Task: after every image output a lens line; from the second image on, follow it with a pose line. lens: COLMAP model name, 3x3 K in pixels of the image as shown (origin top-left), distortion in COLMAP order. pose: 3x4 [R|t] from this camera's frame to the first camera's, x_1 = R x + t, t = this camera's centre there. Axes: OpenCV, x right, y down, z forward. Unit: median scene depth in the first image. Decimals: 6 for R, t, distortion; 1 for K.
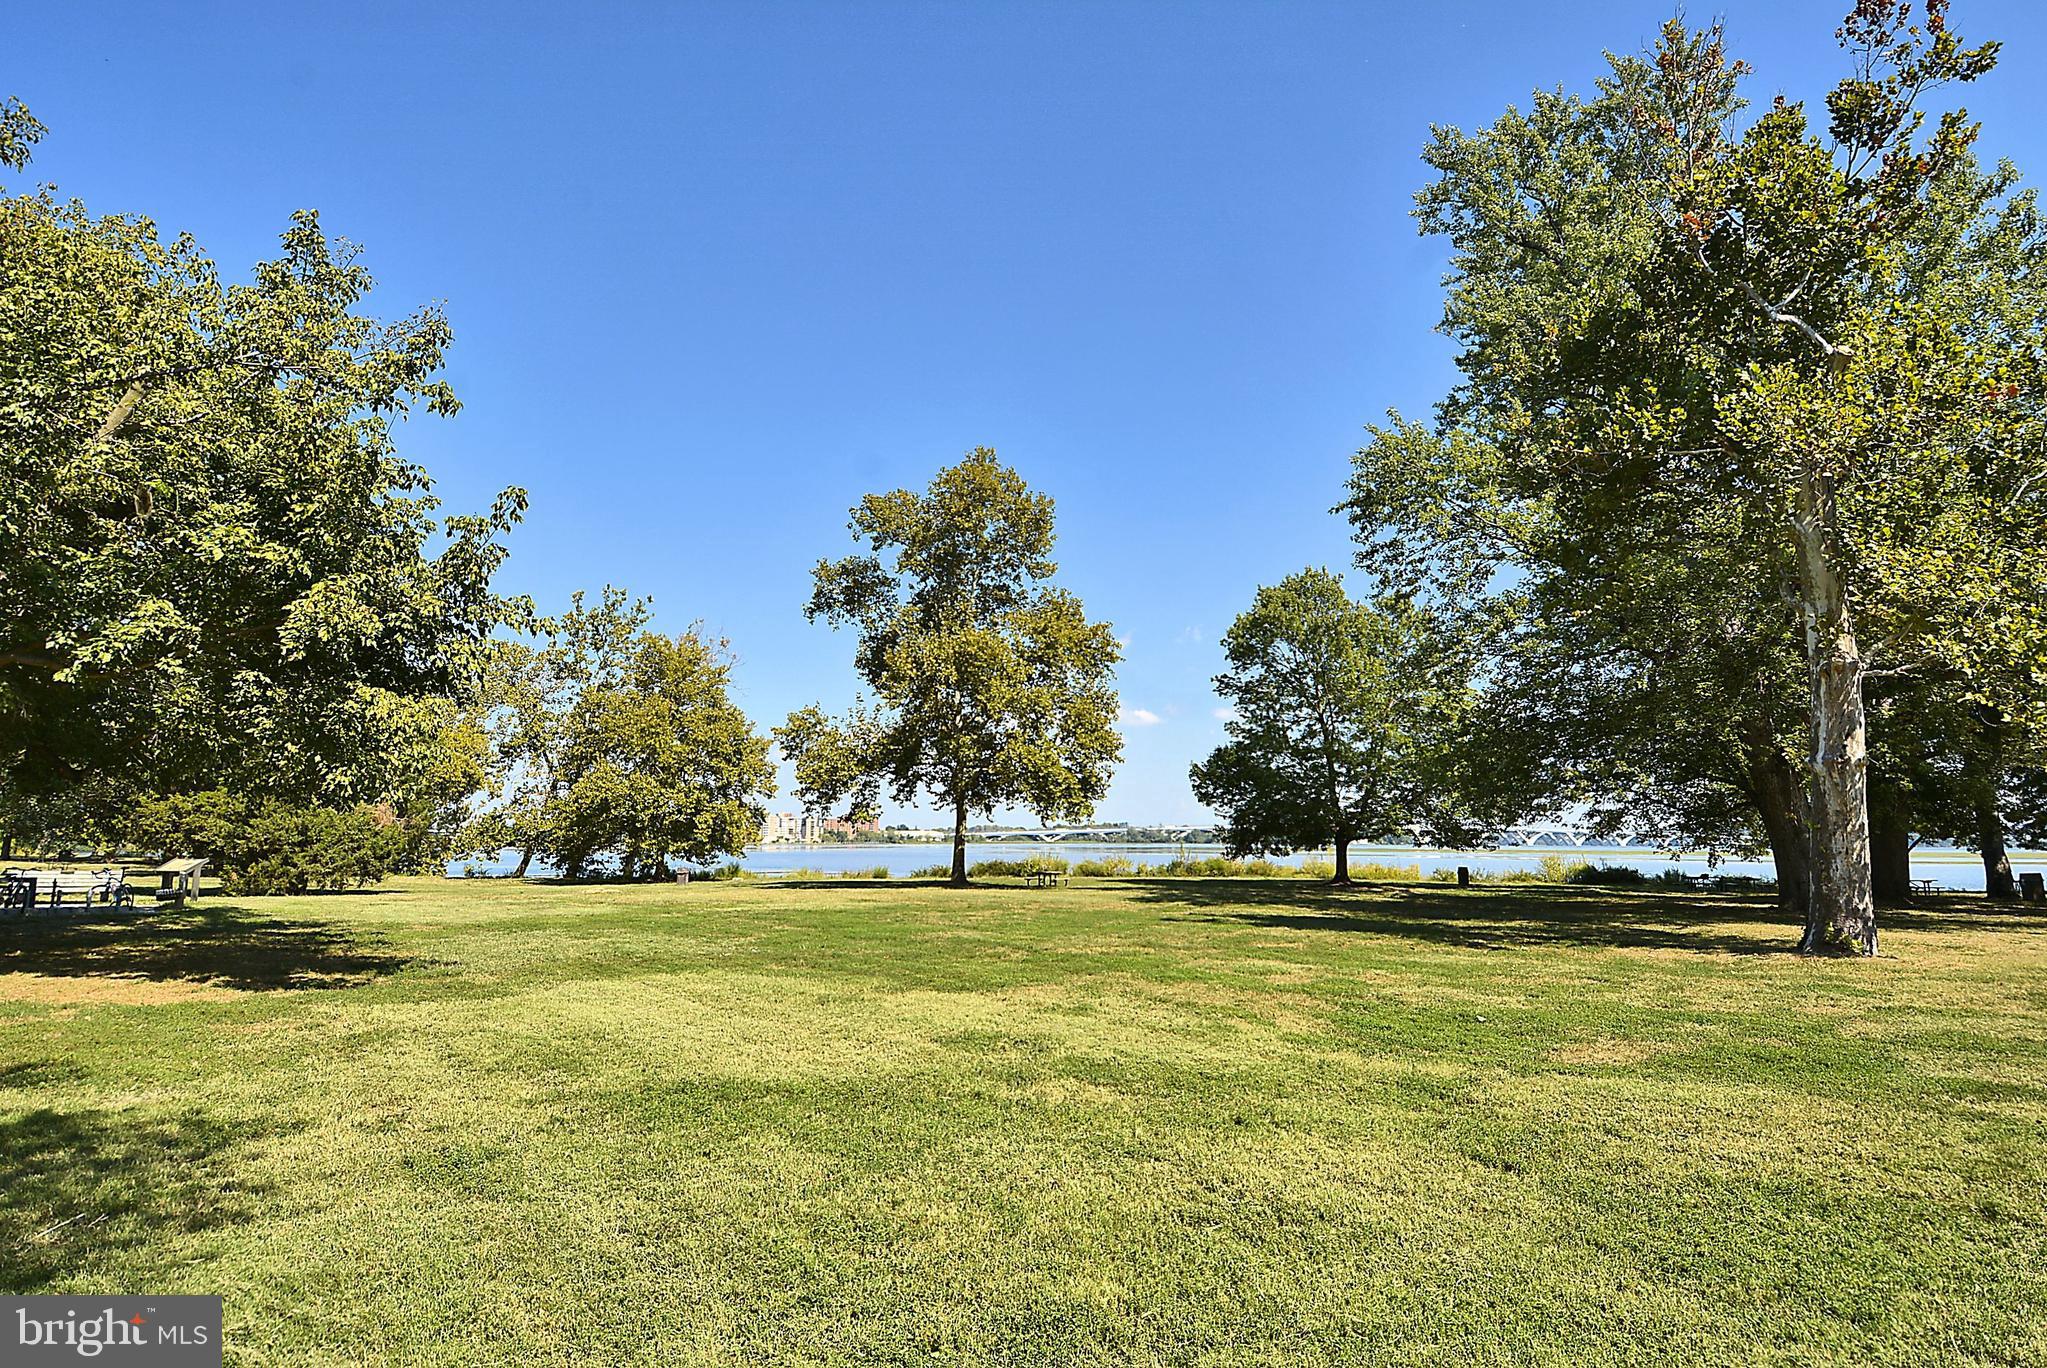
lens RADIAL K [[973.4, 0, 1025.4], [0, 973.4, 651.2], [0, 0, 1]] dist [-0.005906, 0.000773]
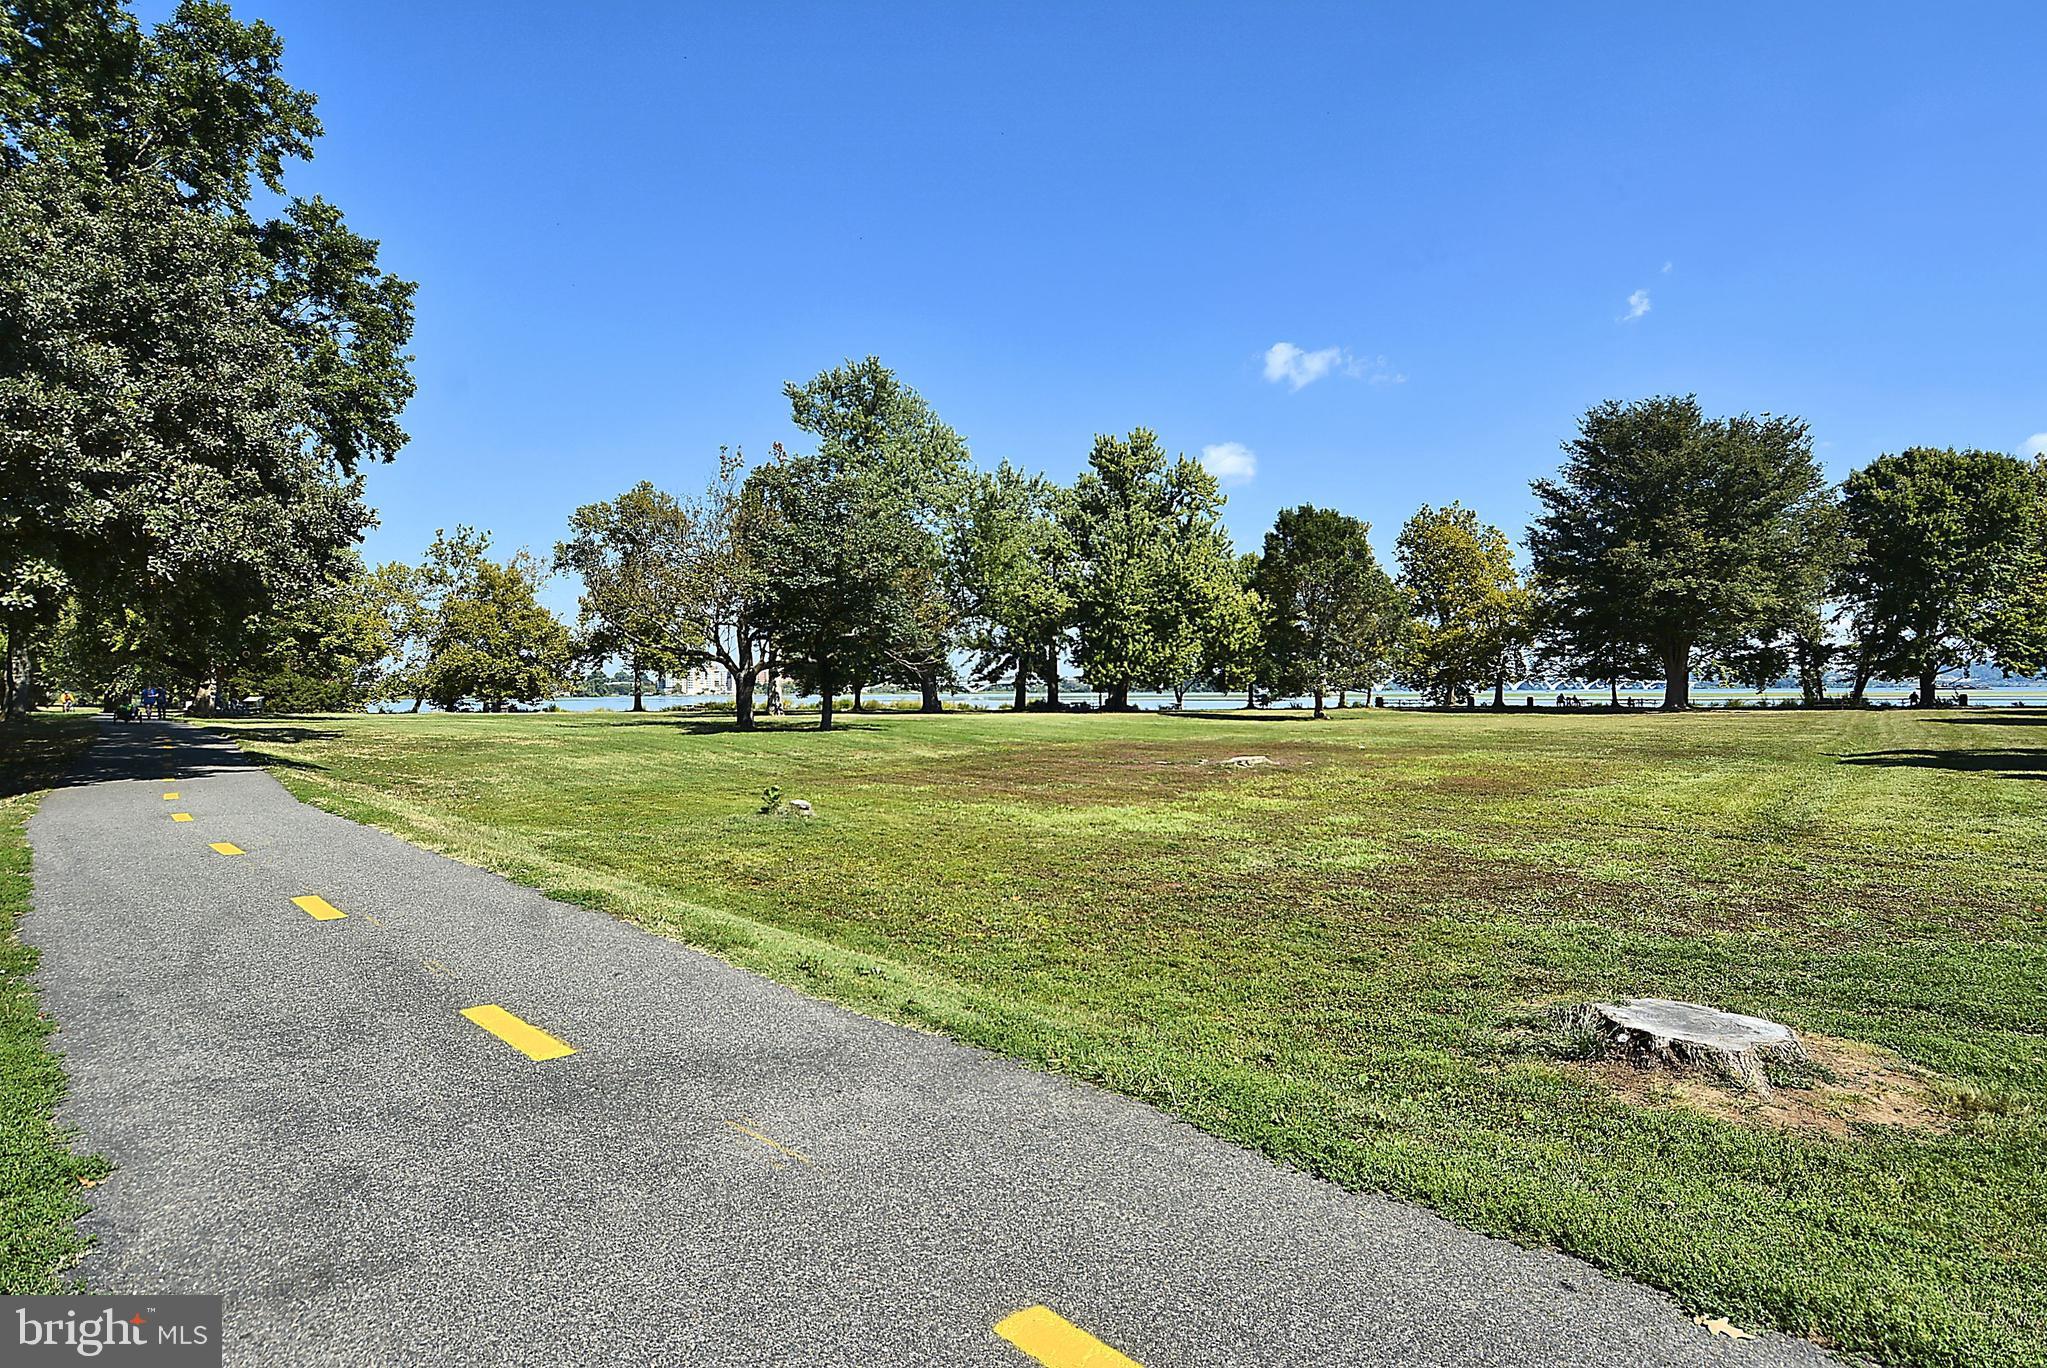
lens RADIAL K [[973.4, 0, 1025.4], [0, 973.4, 651.2], [0, 0, 1]] dist [-0.005906, 0.000773]
pose [[0.997913, -0.002900, 0.064503, 0.397807], [-0.006902, 0.988475, 0.151228, -0.121509], [-0.064198, -0.151357, 0.986392, -0.653848]]
